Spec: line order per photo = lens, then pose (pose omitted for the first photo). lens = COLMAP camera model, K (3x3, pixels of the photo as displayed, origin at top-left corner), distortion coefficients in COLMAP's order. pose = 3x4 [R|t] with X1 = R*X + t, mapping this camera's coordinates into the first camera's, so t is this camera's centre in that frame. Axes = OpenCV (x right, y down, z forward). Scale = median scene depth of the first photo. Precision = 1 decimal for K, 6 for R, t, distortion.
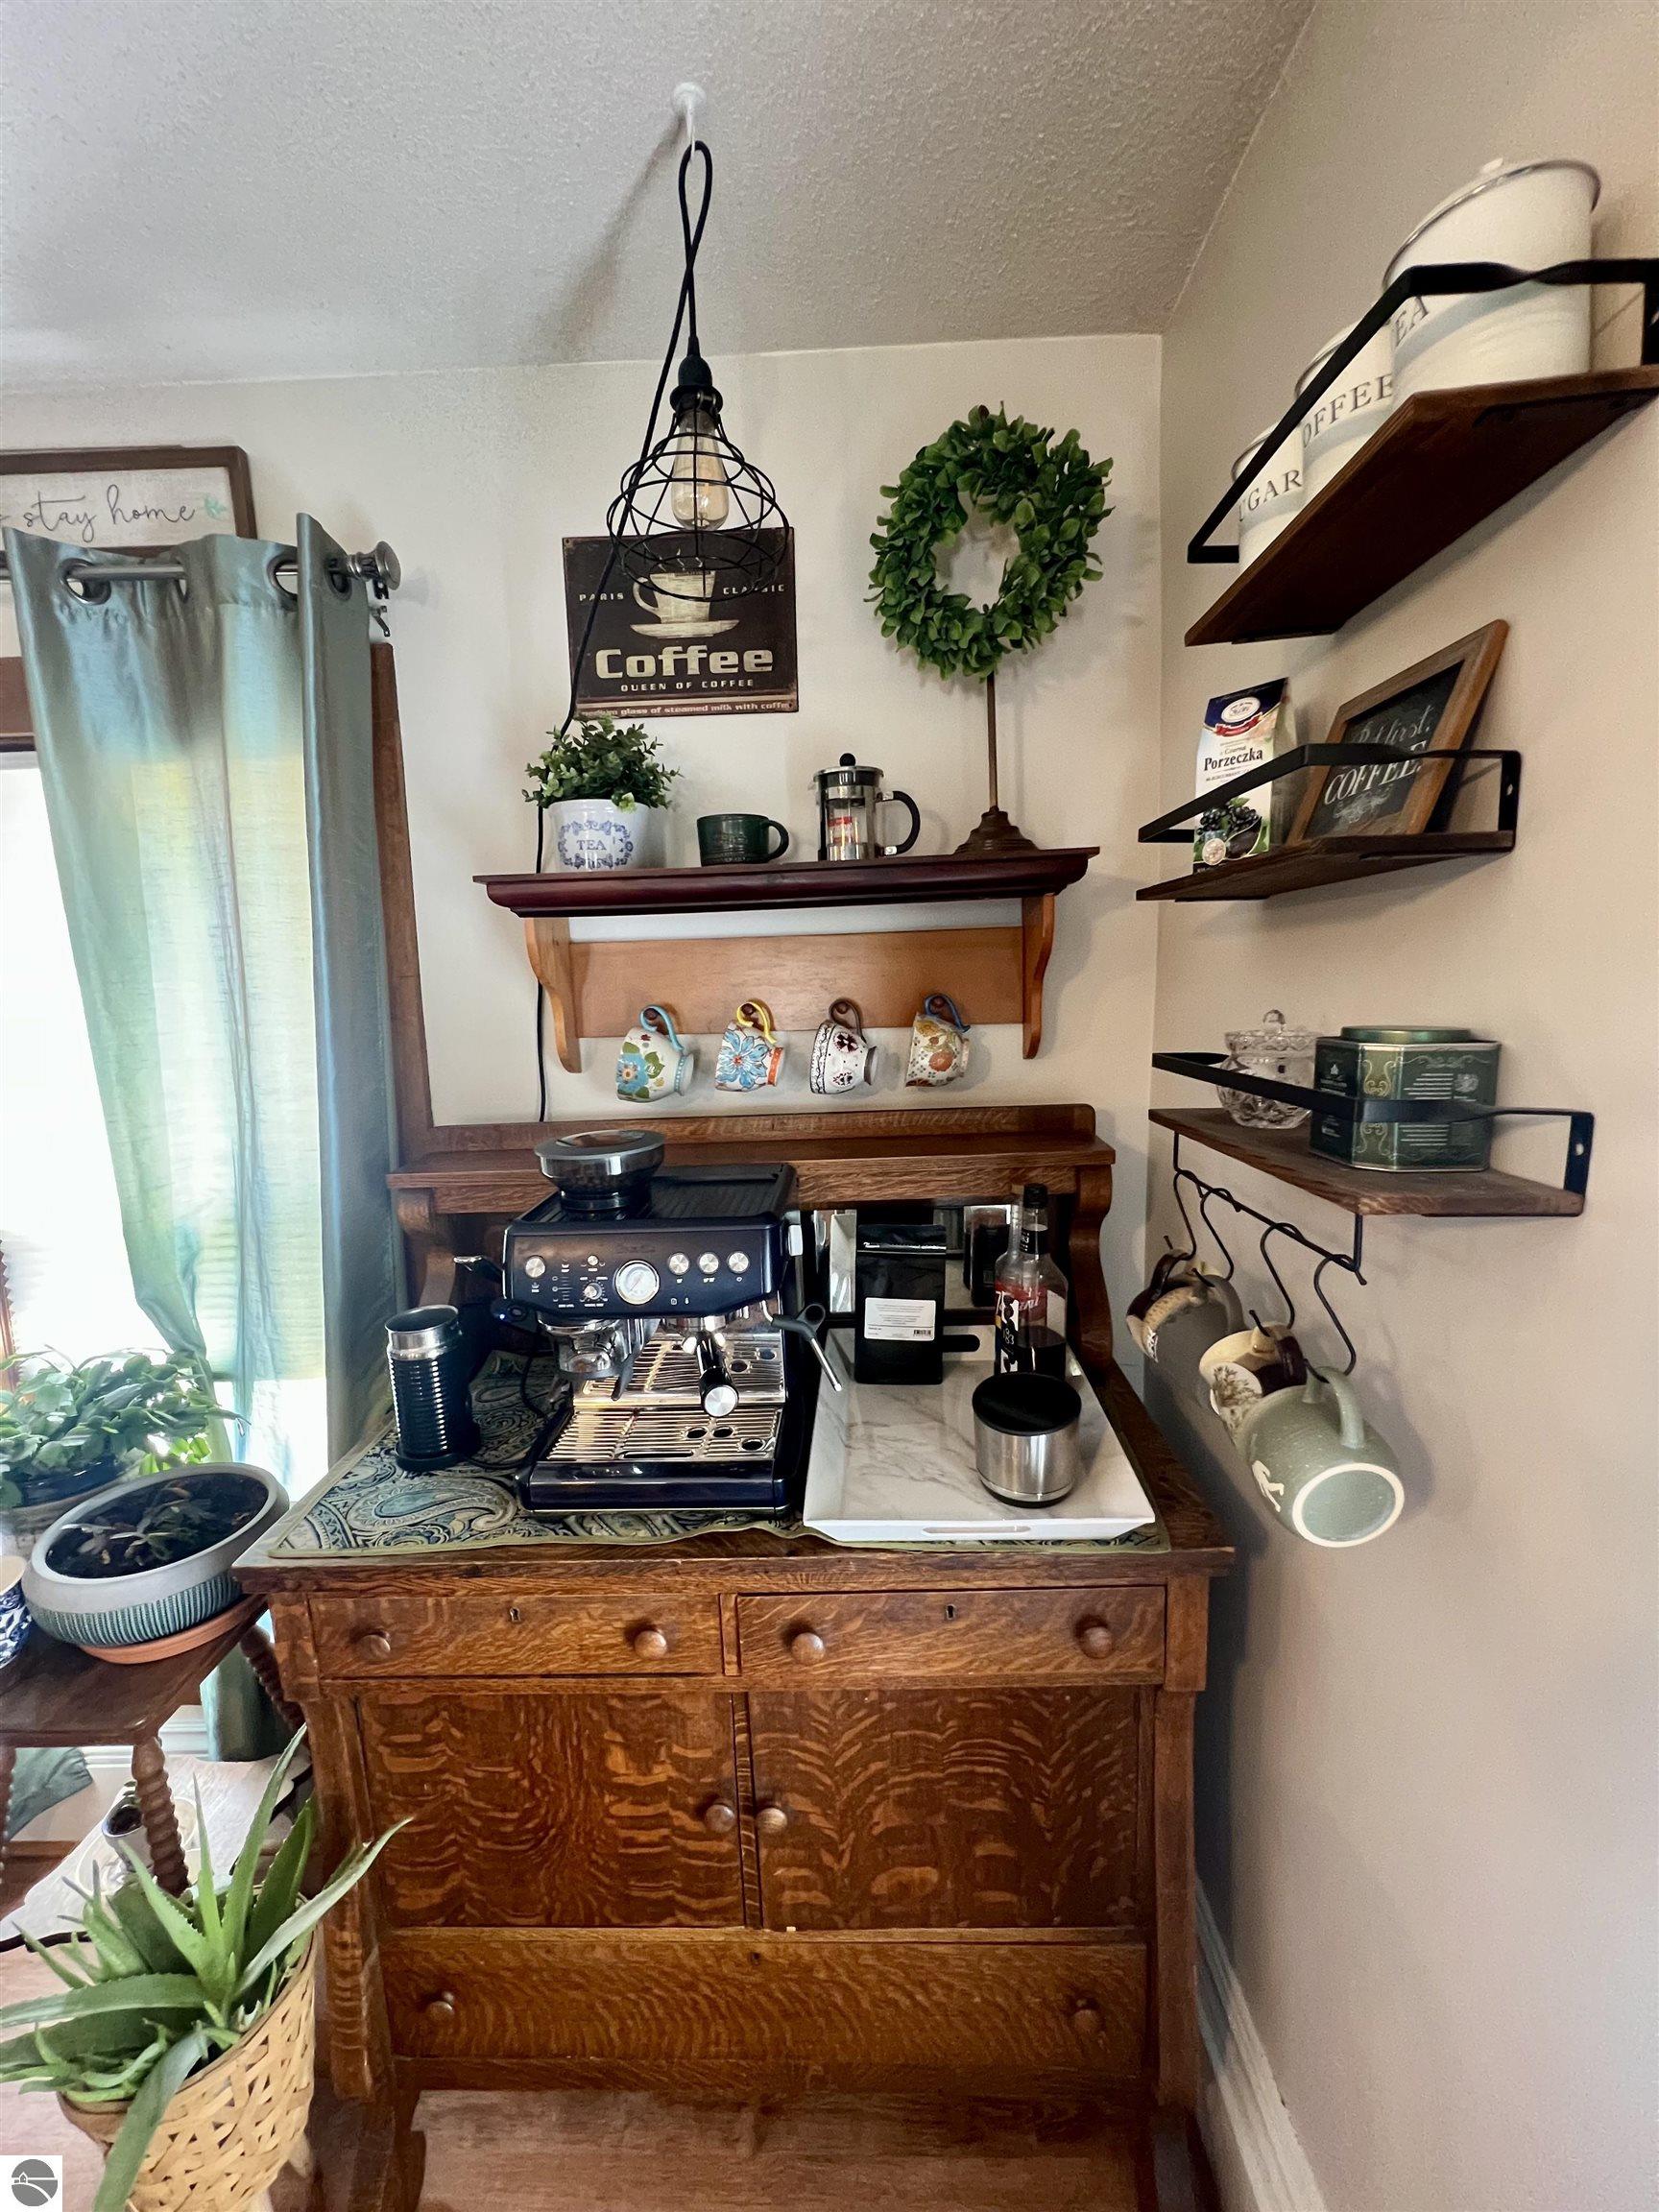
lens RADIAL K [[883.9, 0, 837.1], [0, 883.9, 1108.0], [0, 0, 1]] dist [0.001547, -0.000074]
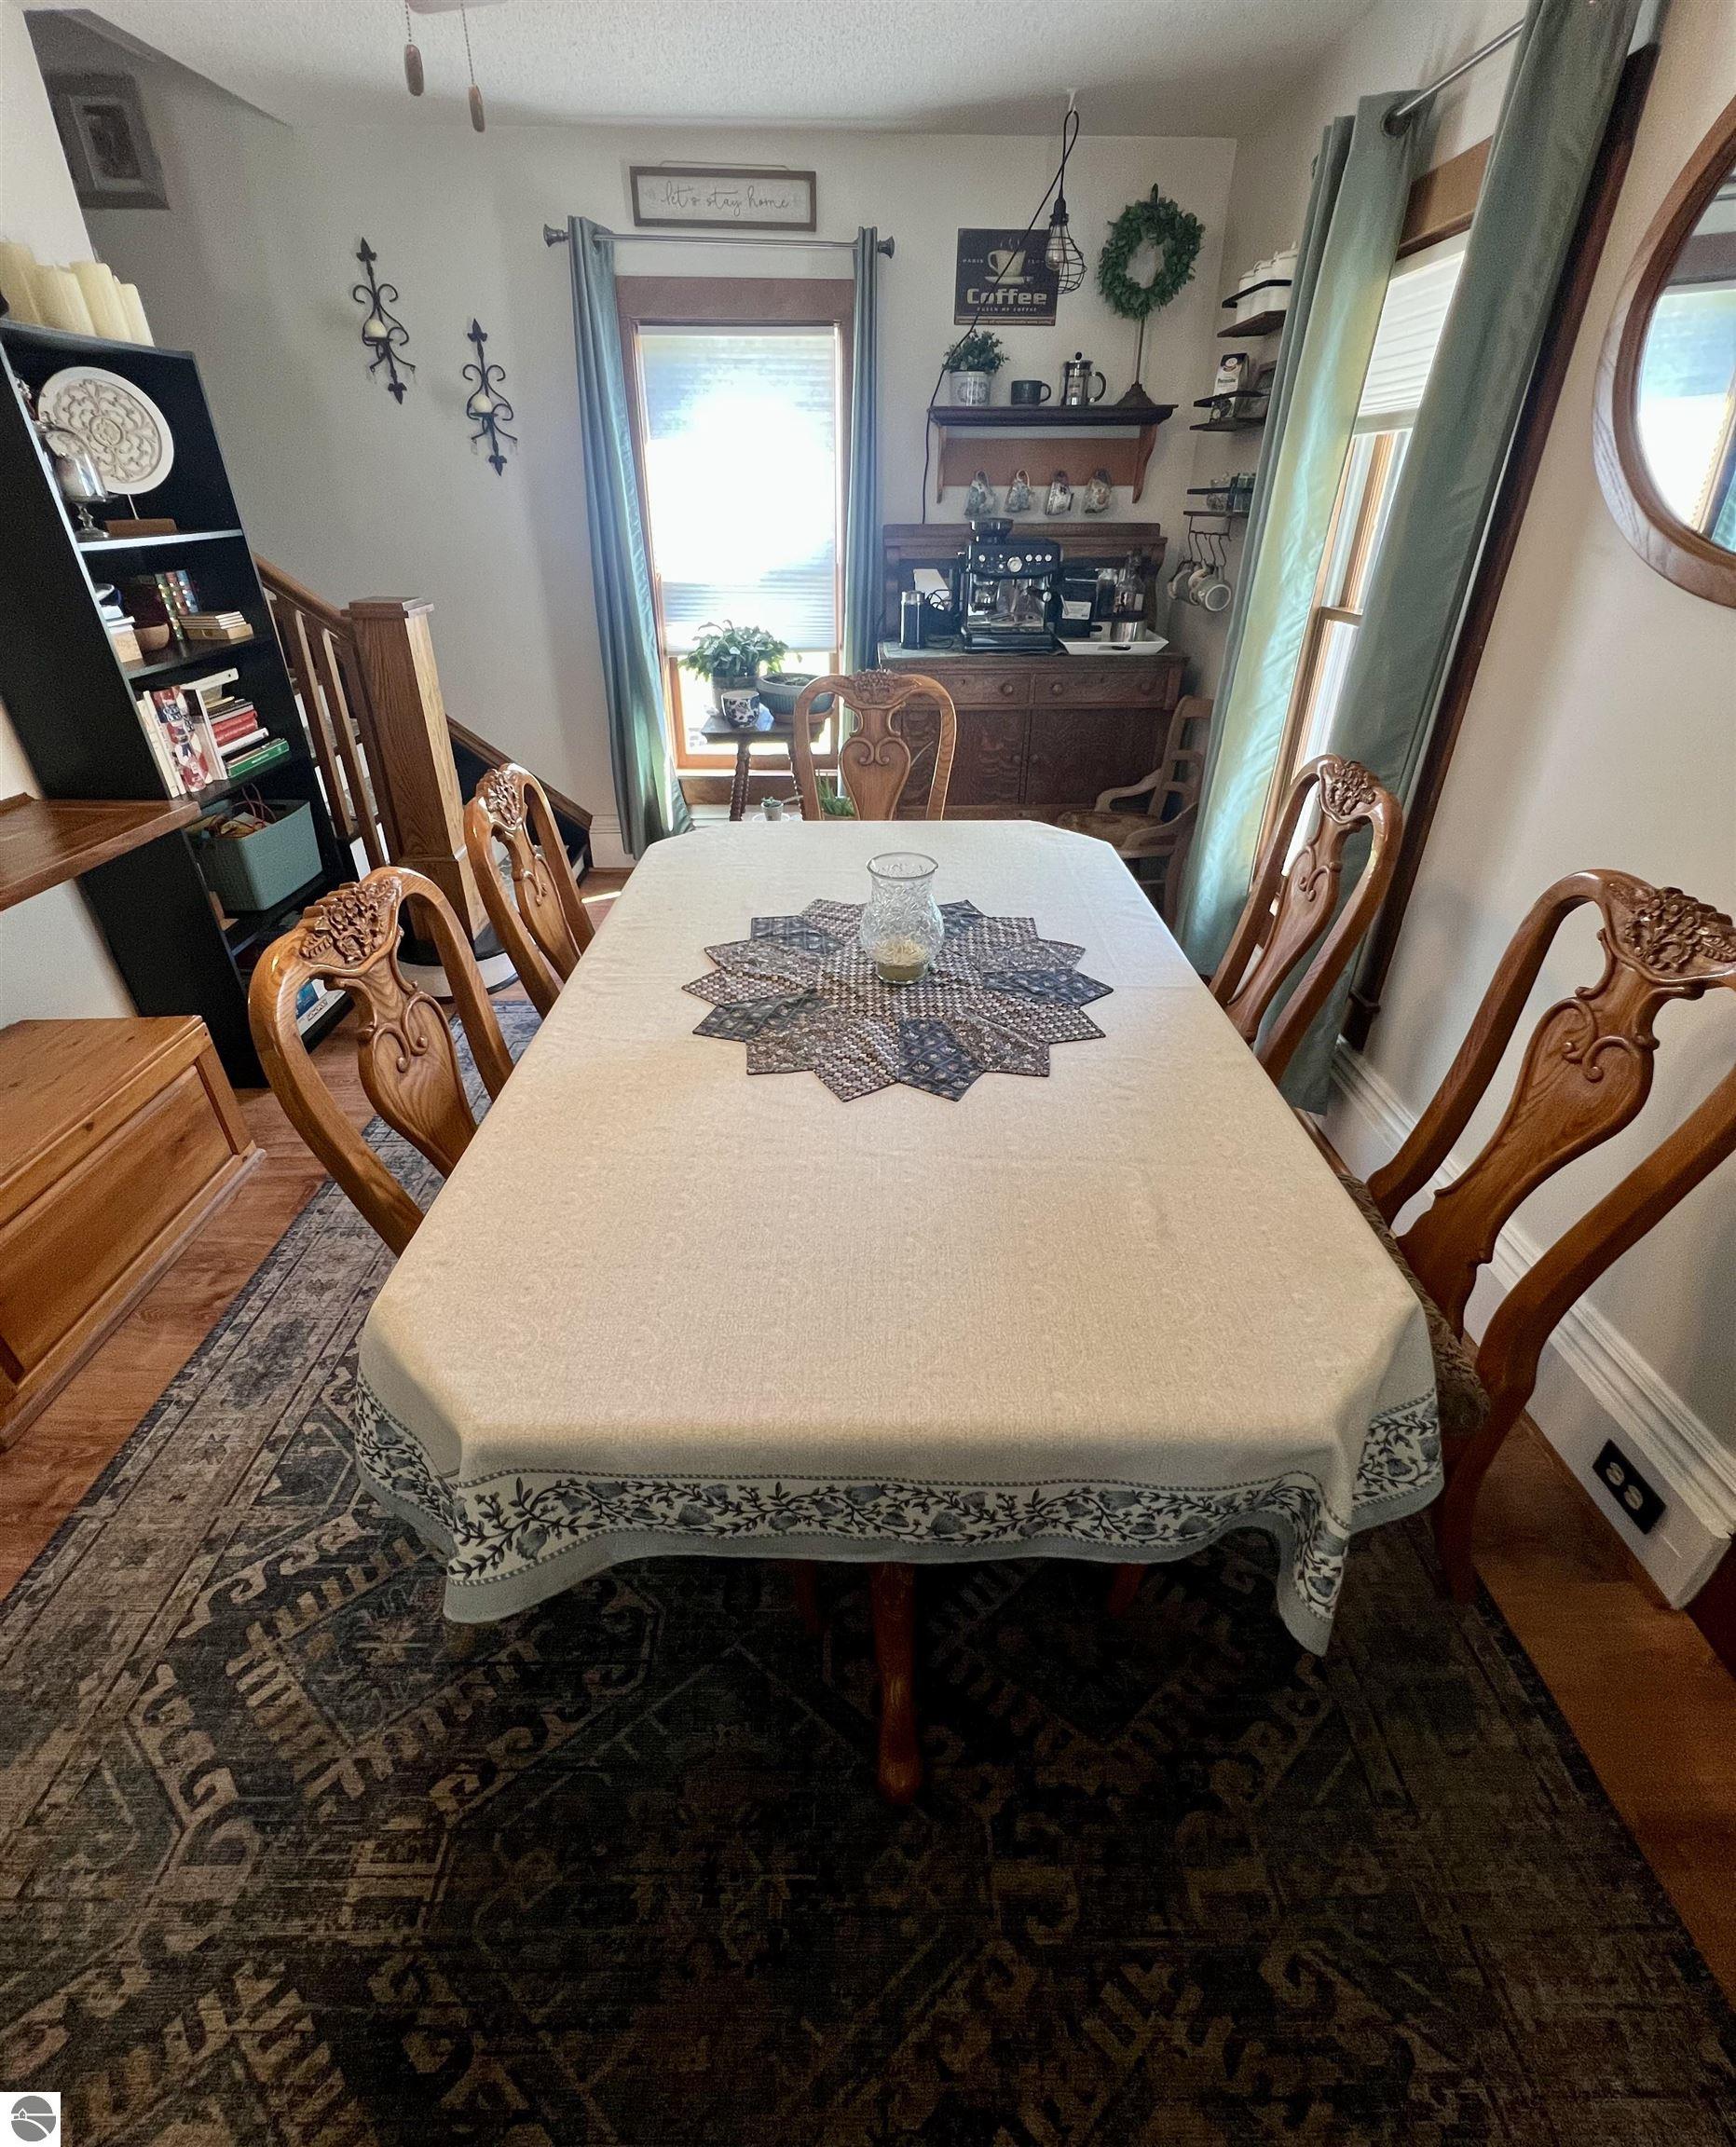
lens RADIAL K [[946.6, 0, 870.4], [0, 946.6, 998.9], [0, 0, 1]] dist [-0.000466, -0.000028]
pose [[0.998375, 0.012089, 0.055694, -0.653698], [-0.030361, 0.939845, 0.340249, 0.374429], [-0.048230, -0.341387, 0.938684, -1.908883]]
